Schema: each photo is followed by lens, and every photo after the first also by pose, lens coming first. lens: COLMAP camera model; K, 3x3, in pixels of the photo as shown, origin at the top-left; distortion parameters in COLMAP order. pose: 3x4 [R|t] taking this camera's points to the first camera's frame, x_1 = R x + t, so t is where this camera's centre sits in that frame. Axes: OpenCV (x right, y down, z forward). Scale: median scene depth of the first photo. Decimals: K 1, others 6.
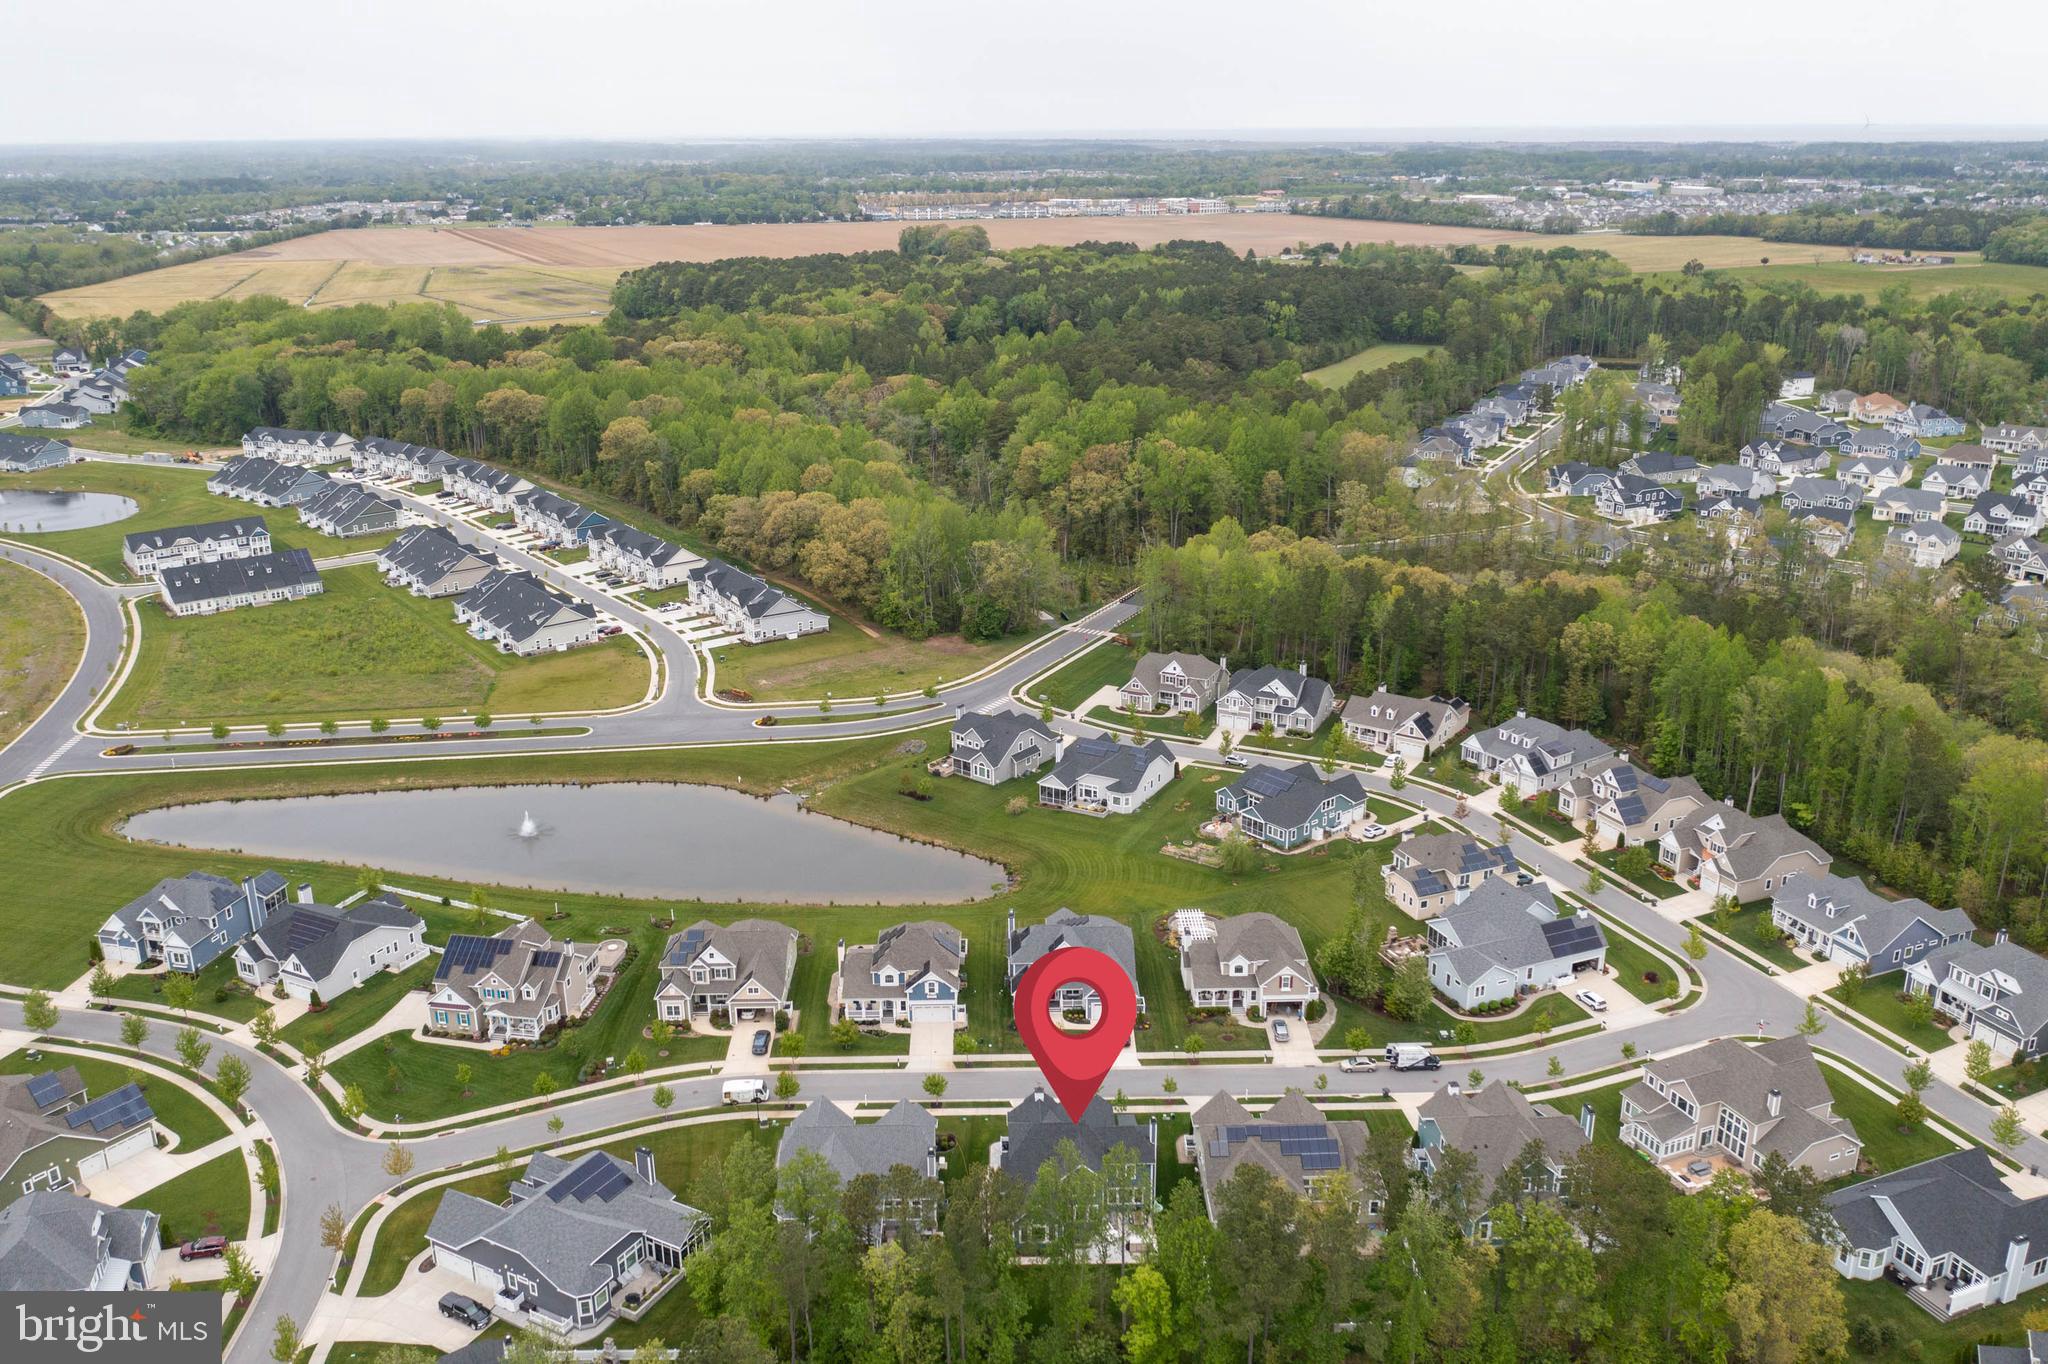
lens RADIAL K [[1611.2, 0, 1023.1], [0, 1611.2, 685.1], [0, 0, 1]] dist [-0.007391, 0.001670]
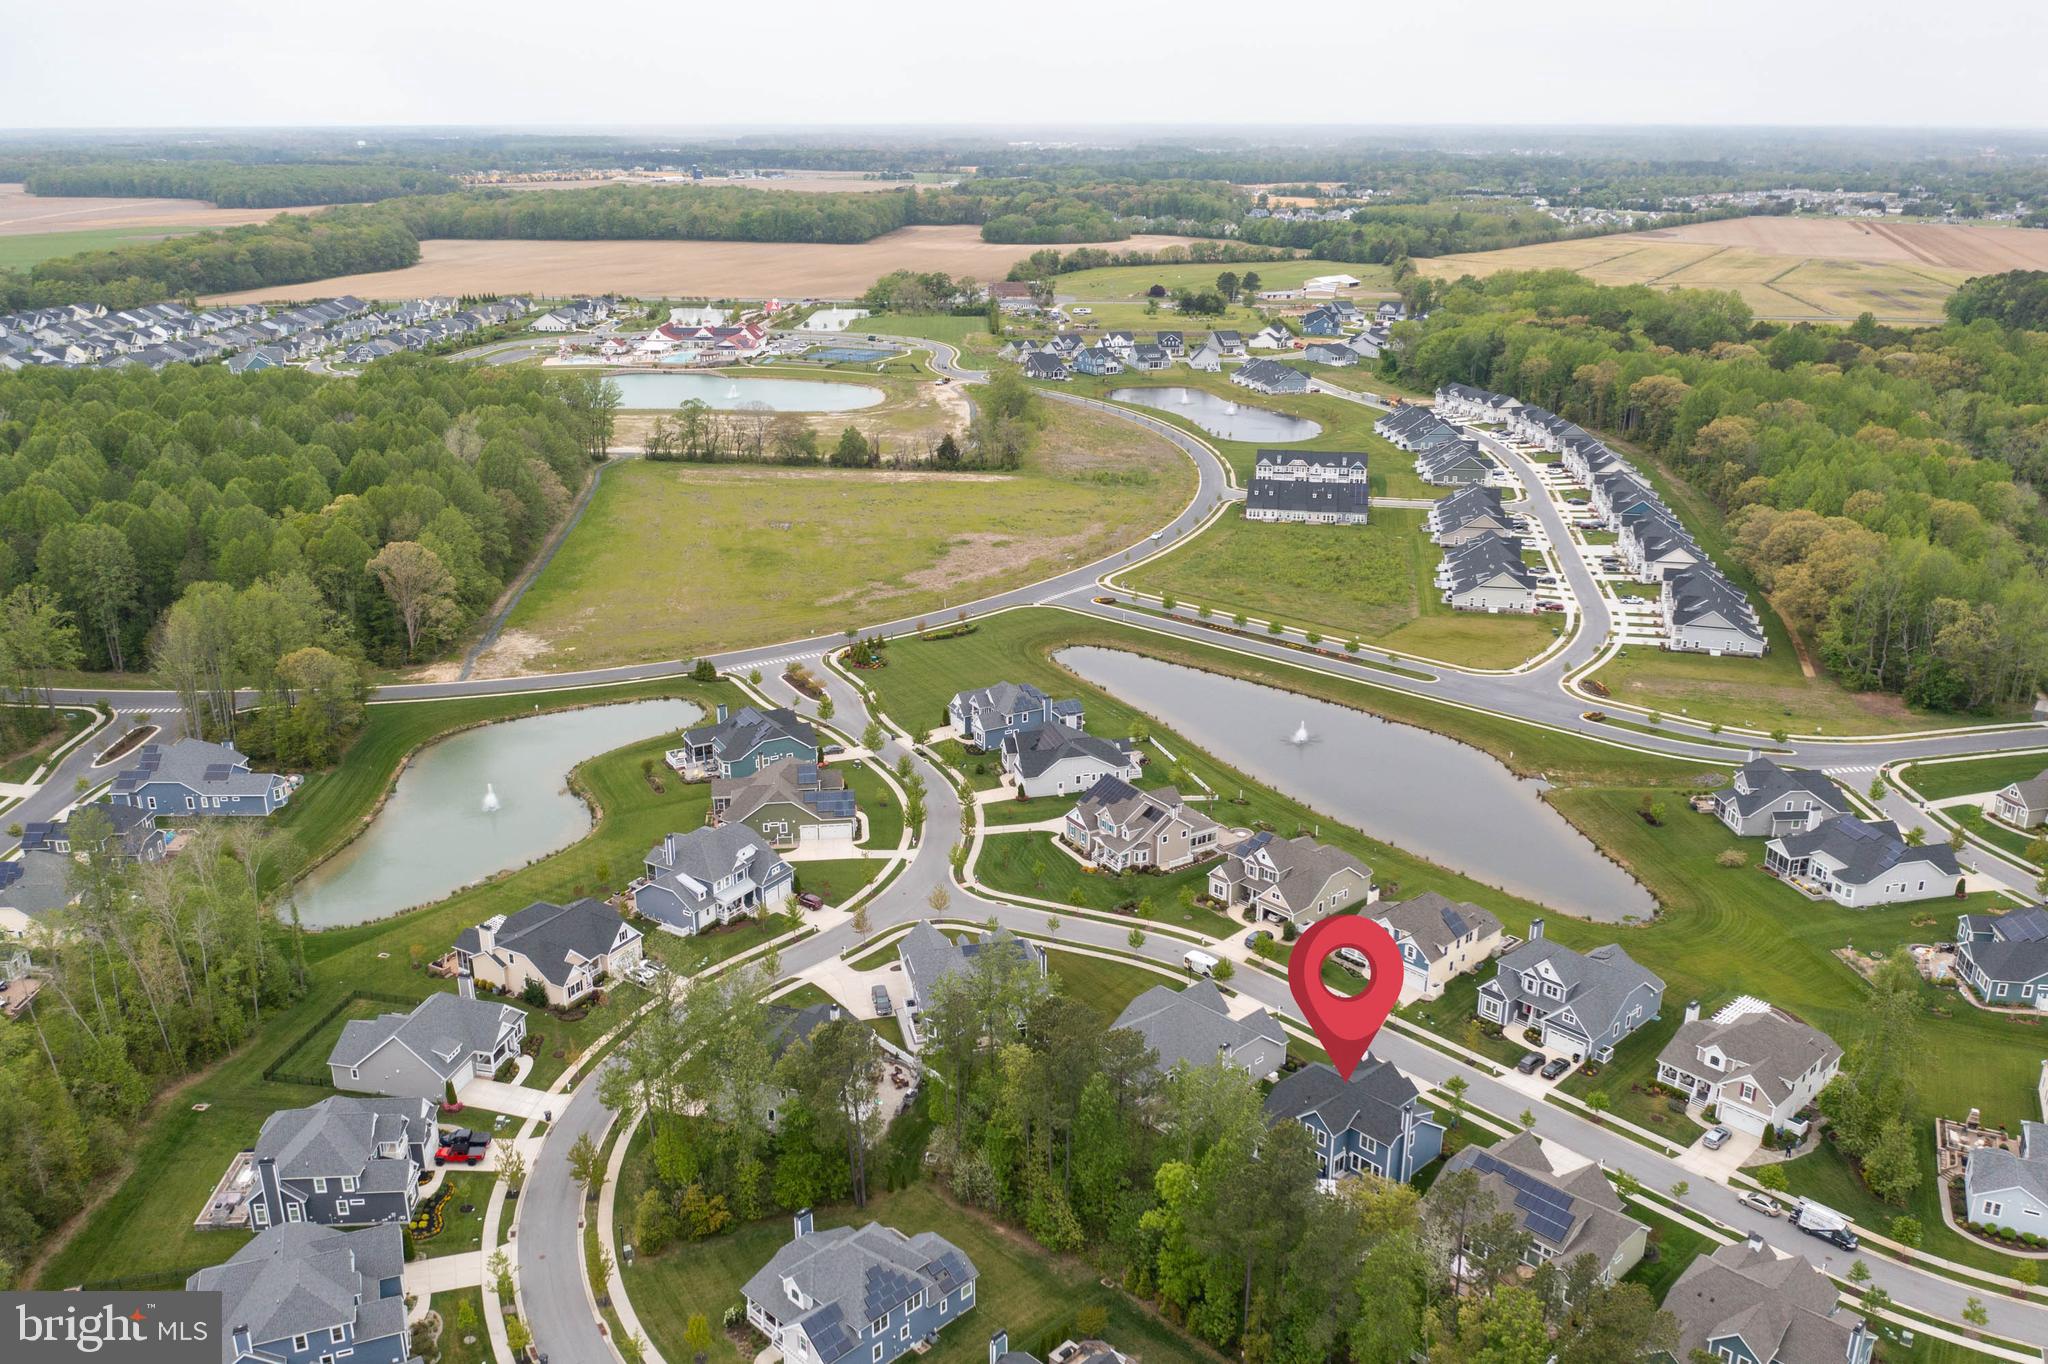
lens RADIAL K [[1611.2, 0, 1021.3], [0, 1611.2, 679.5], [0, 0, 1]] dist [-0.007391, 0.001670]
pose [[0.684054, 0.251373, -0.684749, 0.293503], [-0.247746, 0.963006, 0.106027, -0.018437], [0.686070, 0.097116, 0.721025, 0.047716]]
